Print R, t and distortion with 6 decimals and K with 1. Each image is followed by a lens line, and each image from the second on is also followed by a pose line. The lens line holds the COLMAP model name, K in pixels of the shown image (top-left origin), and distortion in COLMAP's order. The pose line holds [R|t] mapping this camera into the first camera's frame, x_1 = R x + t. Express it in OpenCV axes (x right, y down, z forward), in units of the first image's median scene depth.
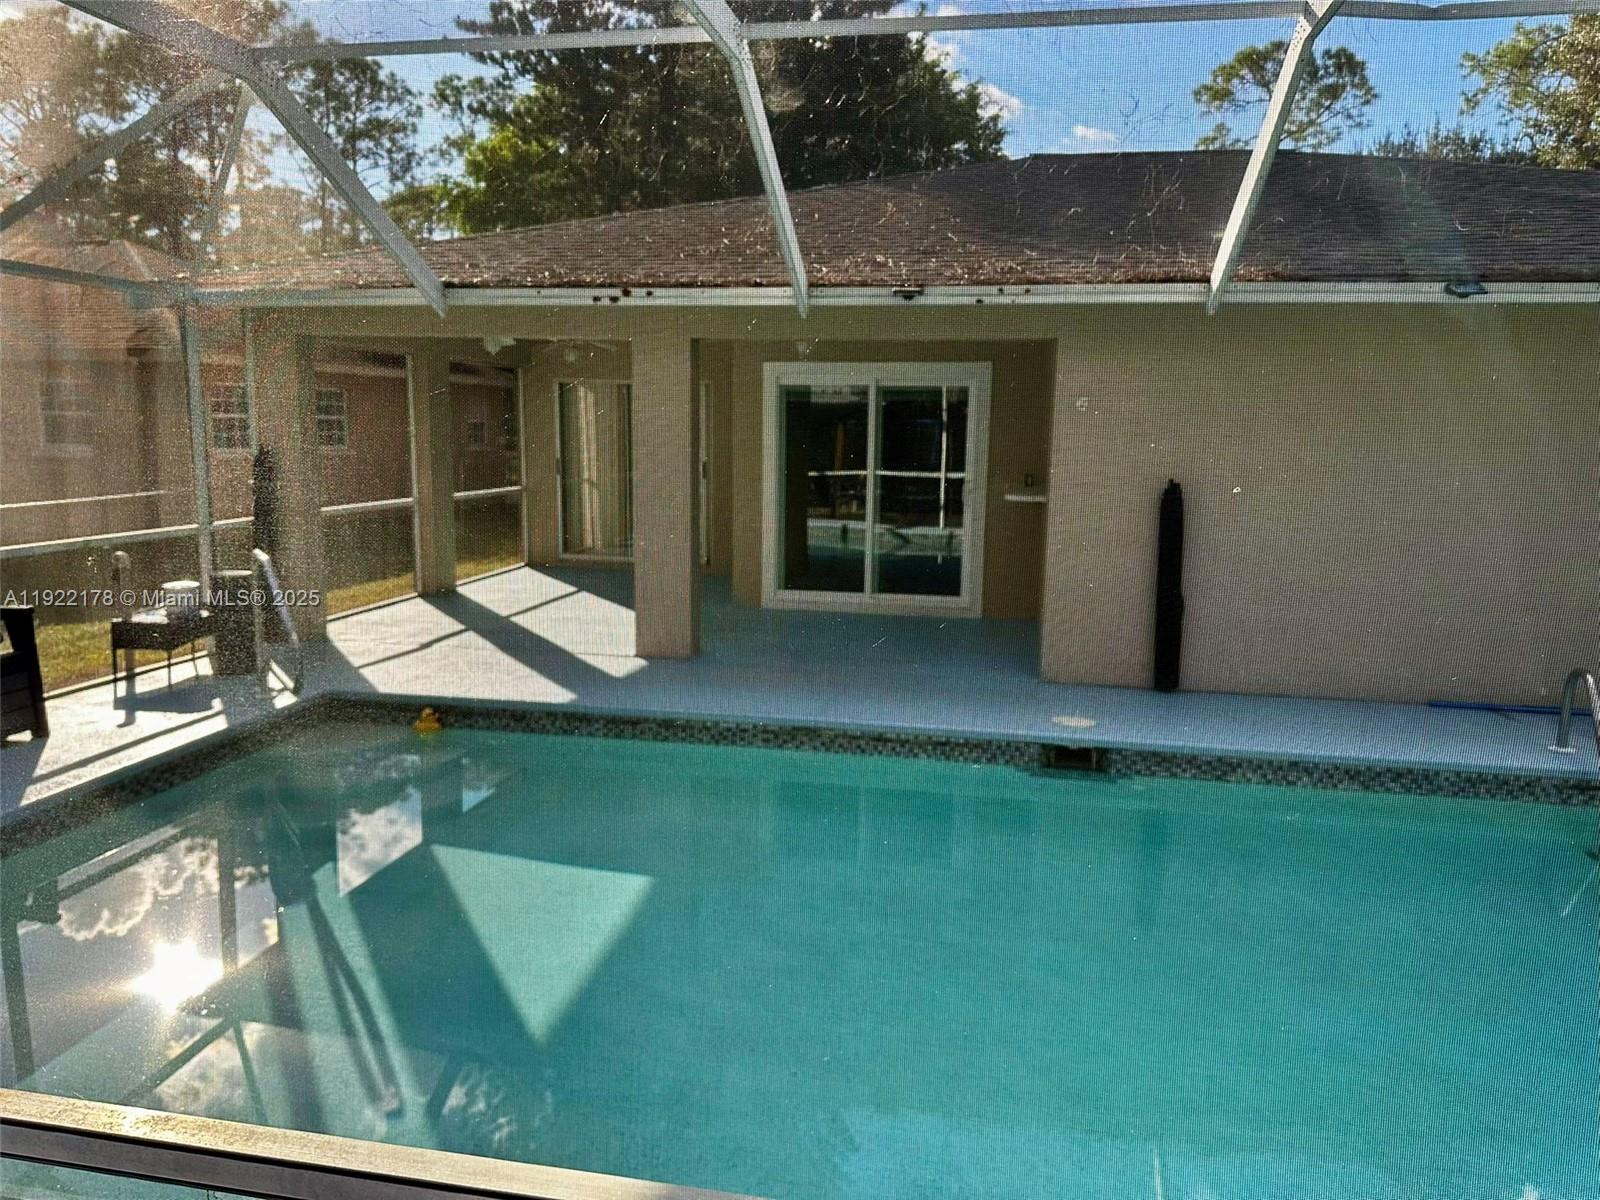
lens RADIAL K [[1101.7, 0, 800.0], [0, 1101.7, 600.0], [0, 0, 1]] dist [0.089871, -0.143204]
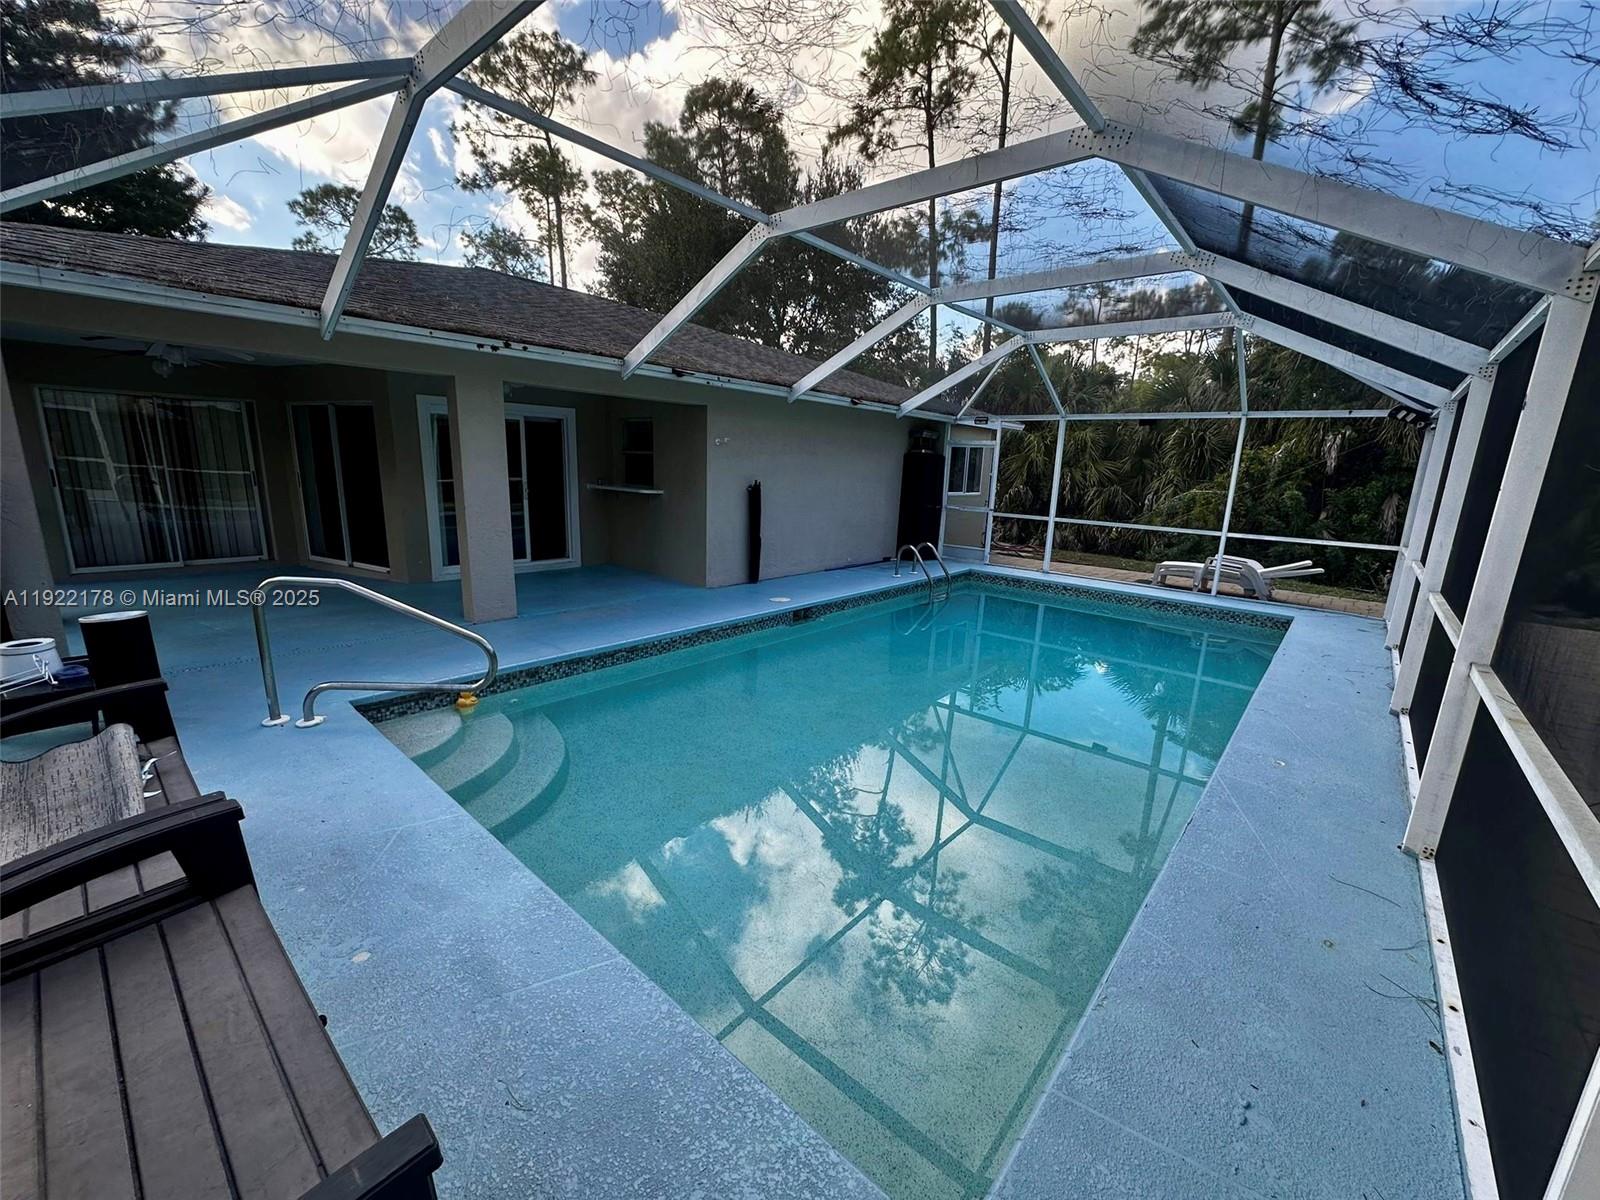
lens RADIAL K [[657.1, 0, 800.0], [0, 657.1, 600.0], [0, 0, 1]] dist [-0.033303, 0.008232]
pose [[0.487669, -0.174735, 0.855363, -0.690483], [0.106837, 0.984346, 0.140173, -0.049977], [-0.866467, 0.023027, 0.498704, 0.319273]]
